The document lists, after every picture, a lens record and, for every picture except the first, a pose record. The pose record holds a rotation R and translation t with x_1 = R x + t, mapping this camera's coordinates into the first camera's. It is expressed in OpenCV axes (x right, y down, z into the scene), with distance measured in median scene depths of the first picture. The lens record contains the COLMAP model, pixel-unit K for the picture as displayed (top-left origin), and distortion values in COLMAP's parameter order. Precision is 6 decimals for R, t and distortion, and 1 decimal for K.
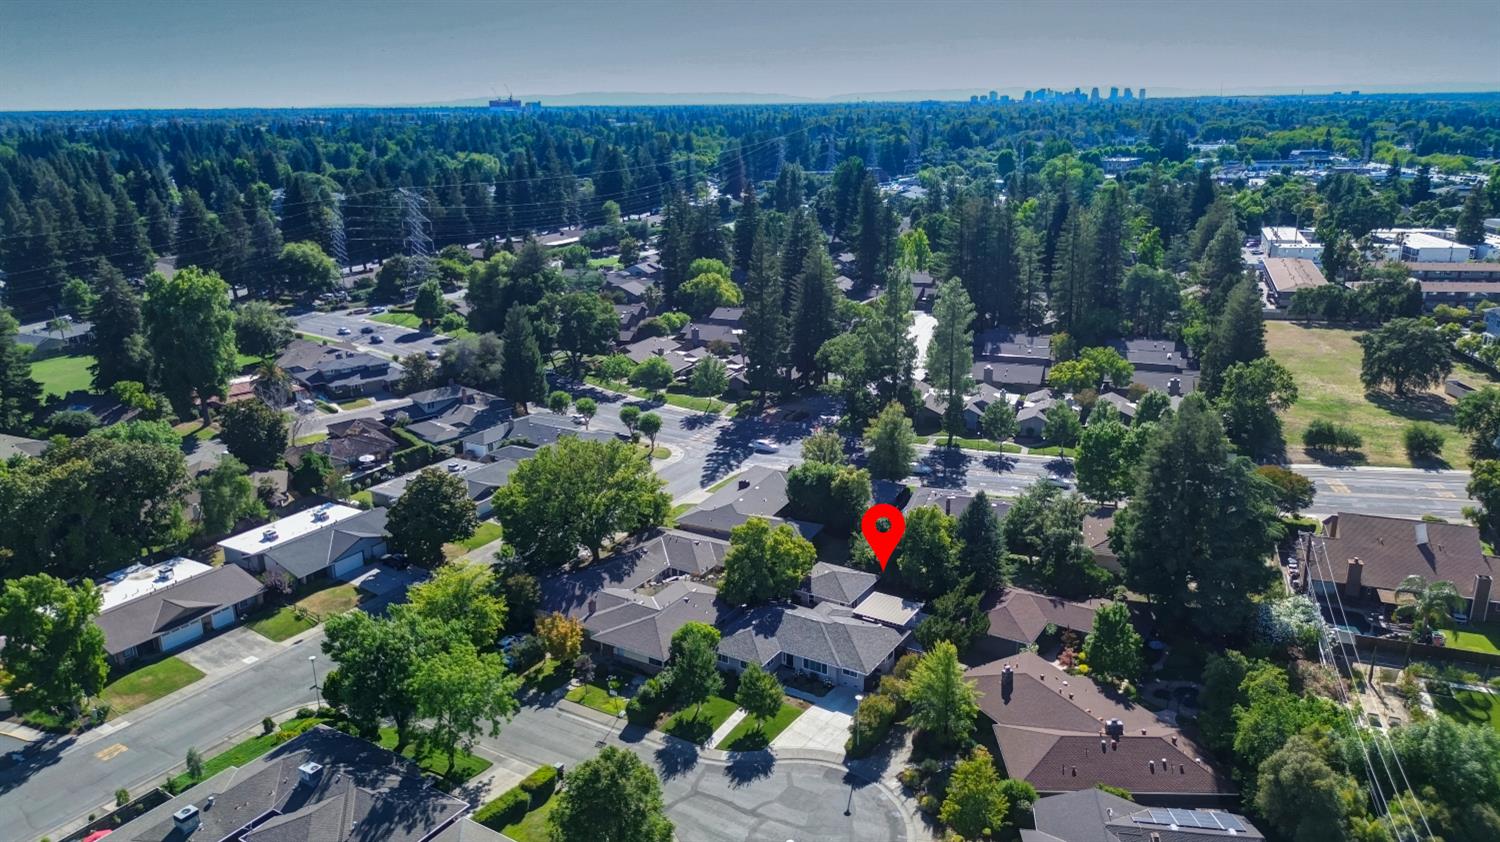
lens RADIAL K [[997.8, 0, 786.5], [0, 997.8, 418.8], [0, 0, 1]] dist [0.002070, -0.073600]
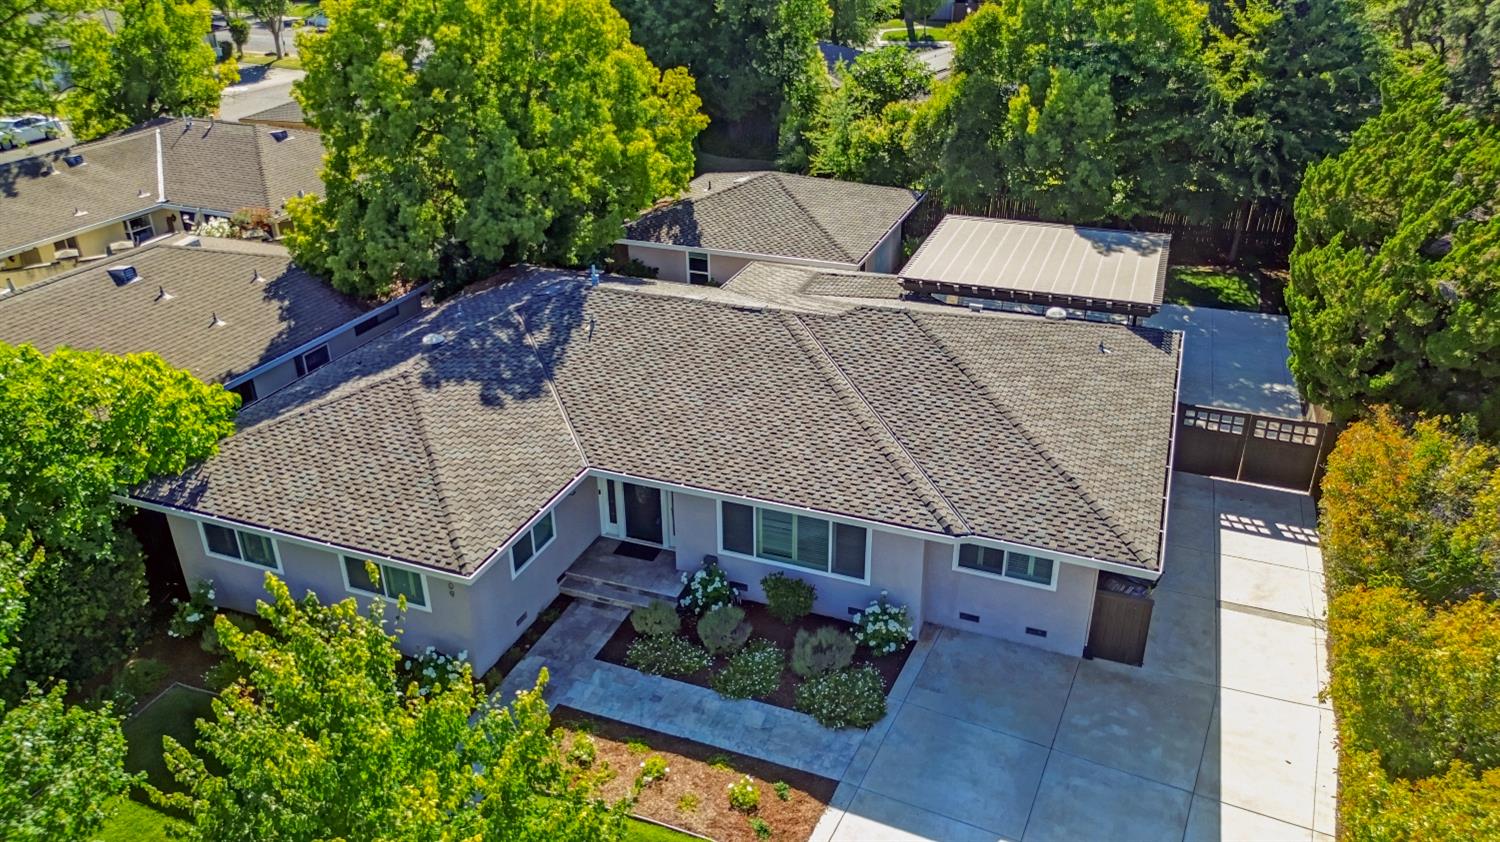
lens RADIAL K [[1074.5, 0, 750.0], [0, 1074.5, 421.0], [0, 0, 1]] dist [0.085435, -0.100986]
pose [[0.988428, -0.075435, 0.131607, -0.001813], [0.049684, 0.980722, 0.188985, 0.182271], [-0.143326, -0.180259, 0.973121, 0.780828]]
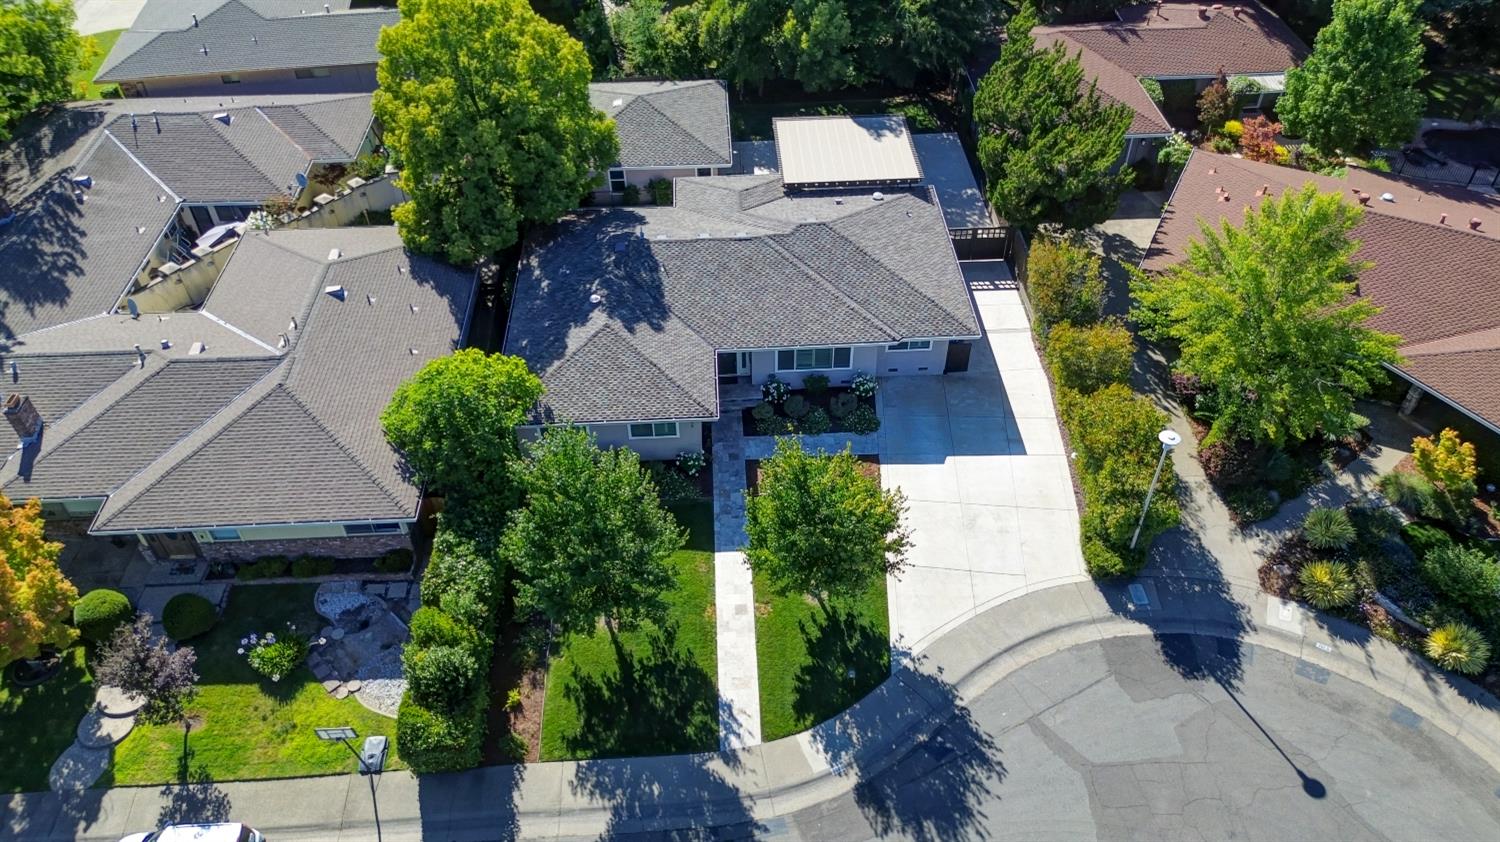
lens RADIAL K [[1074.5, 0, 750.0], [0, 1074.5, 421.0], [0, 0, 1]] dist [0.085435, -0.100986]
pose [[0.843324, -0.374583, 0.385347, -0.143662], [0.162142, 0.860986, 0.482092, 0.071199], [-0.512362, -0.344079, 0.786826, 0.660574]]
